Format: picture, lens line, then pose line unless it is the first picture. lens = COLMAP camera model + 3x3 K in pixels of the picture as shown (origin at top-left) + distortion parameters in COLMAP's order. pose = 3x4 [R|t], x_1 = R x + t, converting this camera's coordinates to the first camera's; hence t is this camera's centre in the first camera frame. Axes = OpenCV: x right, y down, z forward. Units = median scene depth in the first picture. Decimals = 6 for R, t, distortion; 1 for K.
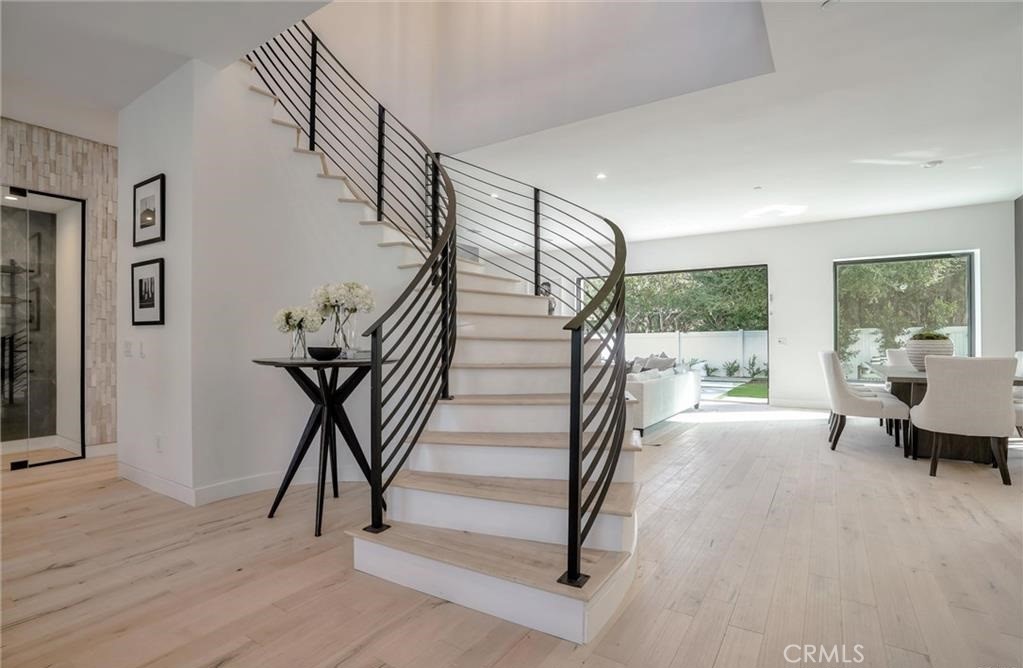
lens RADIAL K [[487.7, 0, 515.7], [0, 487.7, 342.0], [0, 0, 1]] dist [-0.063055, 0.025887]
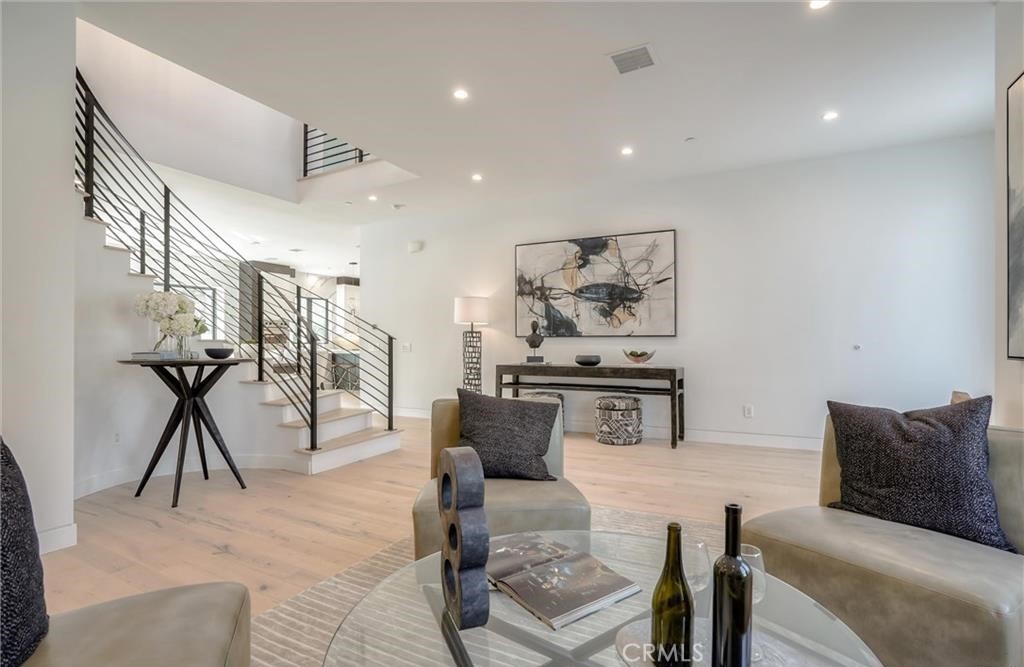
lens RADIAL K [[488.2, 0, 516.2], [0, 488.2, 341.5], [0, 0, 1]] dist [-0.063055, 0.025887]
pose [[-0.085542, 0.006175, 0.996315, -1.268775], [0.011434, 0.999921, -0.005216, 0.005086], [-0.996269, 0.010946, -0.085606, 0.244766]]
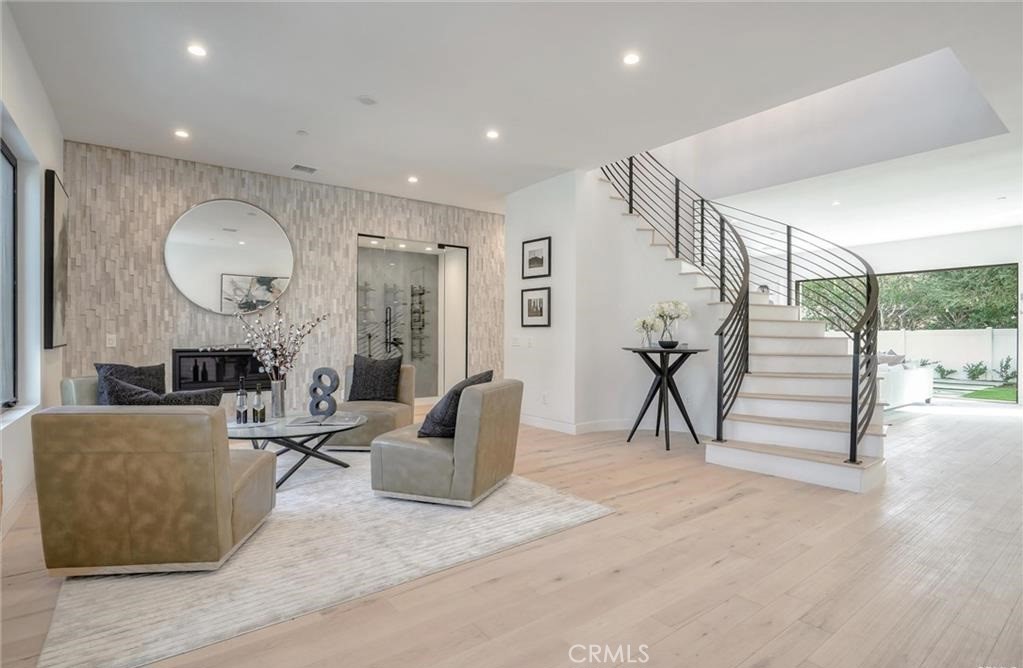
lens RADIAL K [[487.7, 0, 515.7], [0, 487.7, 342.0], [0, 0, 1]] dist [-0.063055, 0.025887]
pose [[0.936091, 0.010798, -0.351592, -0.222101], [-0.008142, 0.999926, 0.009030, 0.001861], [0.351664, -0.005590, 0.936110, -0.578045]]
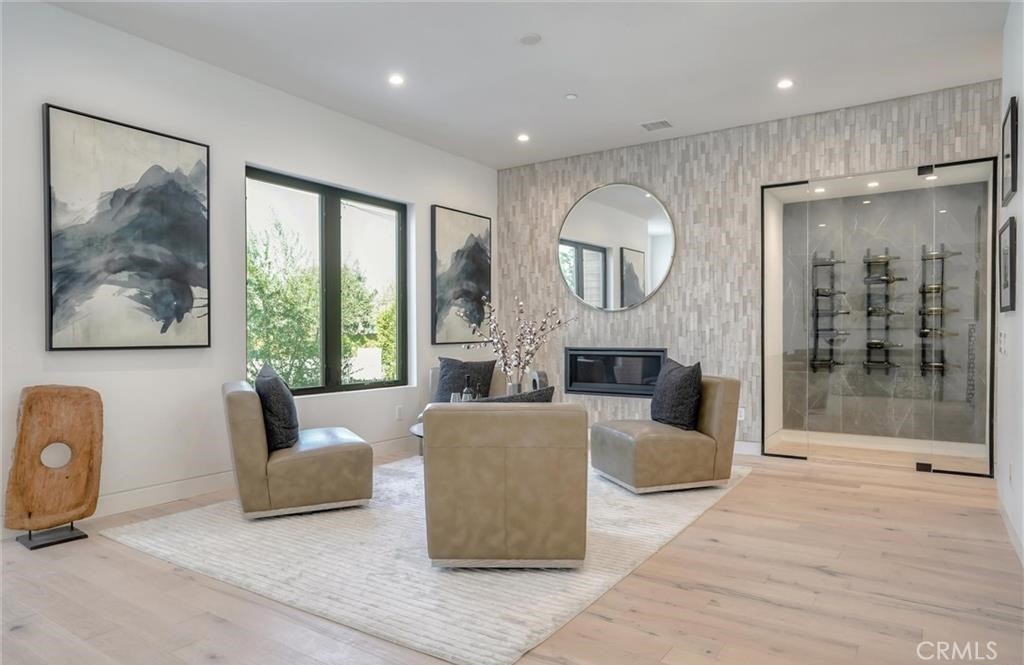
lens RADIAL K [[611.0, 0, 516.8], [0, 611.0, 342.5], [0, 0, 1]] dist [-0.003904, 0.002753]
pose [[-0.003695, 0.018830, -0.999816, 0.157154], [-0.003189, 0.999817, 0.018841, -0.003448], [0.999988, 0.003258, -0.003634, 0.226135]]
